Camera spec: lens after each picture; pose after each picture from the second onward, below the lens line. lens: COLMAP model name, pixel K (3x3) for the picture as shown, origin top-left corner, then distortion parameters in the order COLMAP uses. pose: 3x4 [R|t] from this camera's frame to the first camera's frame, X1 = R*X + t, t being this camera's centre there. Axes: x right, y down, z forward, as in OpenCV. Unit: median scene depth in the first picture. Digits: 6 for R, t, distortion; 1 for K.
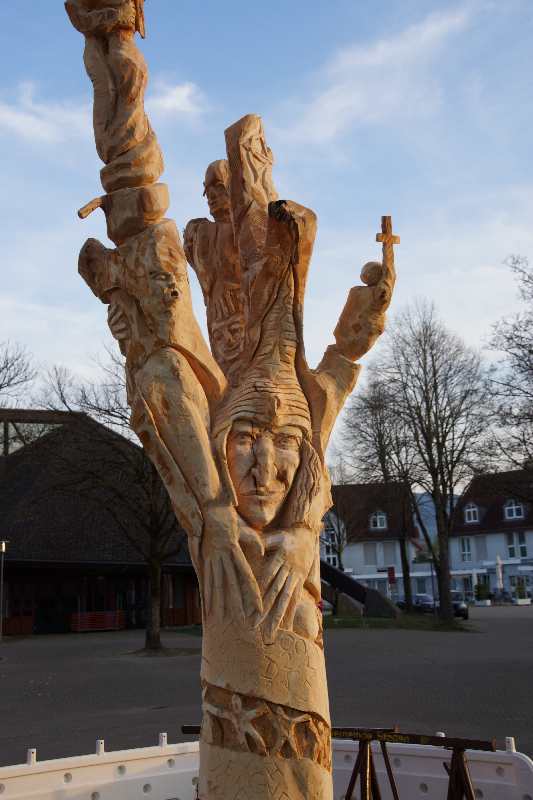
lens RADIAL K [[1097.0, 0, 266.5], [0, 1097.0, 400.0], [0, 0, 1]] dist [0.261398, 0.018346]
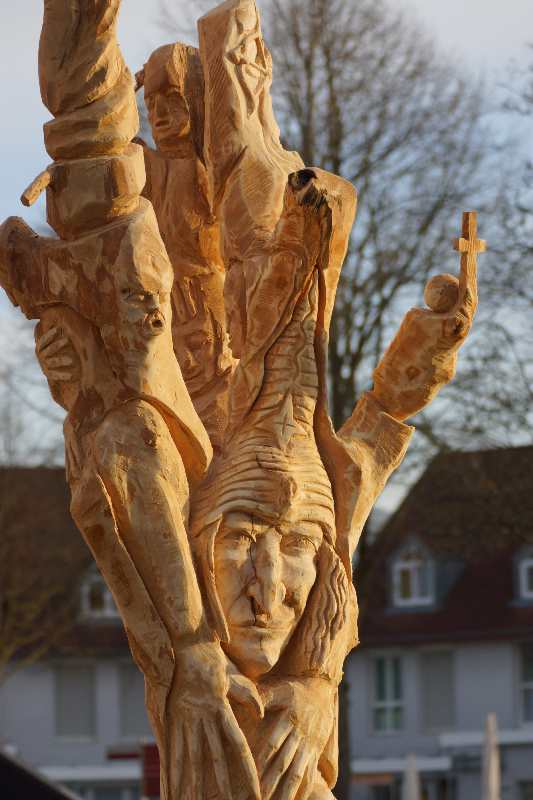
lens RADIAL K [[3761.7, 0, 266.5], [0, 3761.7, 400.0], [0, 0, 1]] dist [0.193733, -0.576263]
pose [[0.988897, 0.044198, 0.141876, -0.316683], [-0.052573, 0.997055, 0.055837, -0.168926], [-0.138990, -0.062676, 0.988308, -1.177785]]
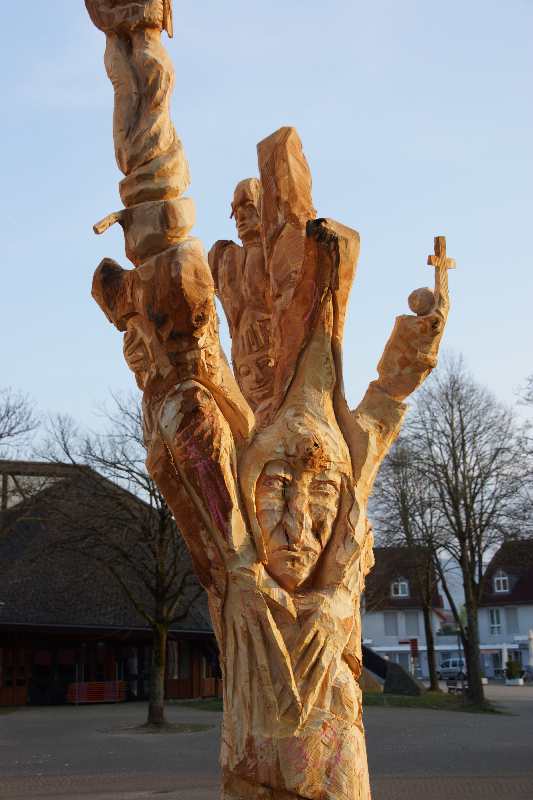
lens RADIAL K [[1163.3, 0, 266.5], [0, 1163.3, 400.0], [0, 0, 1]] dist [0.301652, 0.047446]
pose [[0.999769, 0.016548, -0.013747, -0.014770], [-0.017180, 0.998736, -0.047234, 0.010865], [0.012948, 0.047459, 0.998789, 0.062371]]
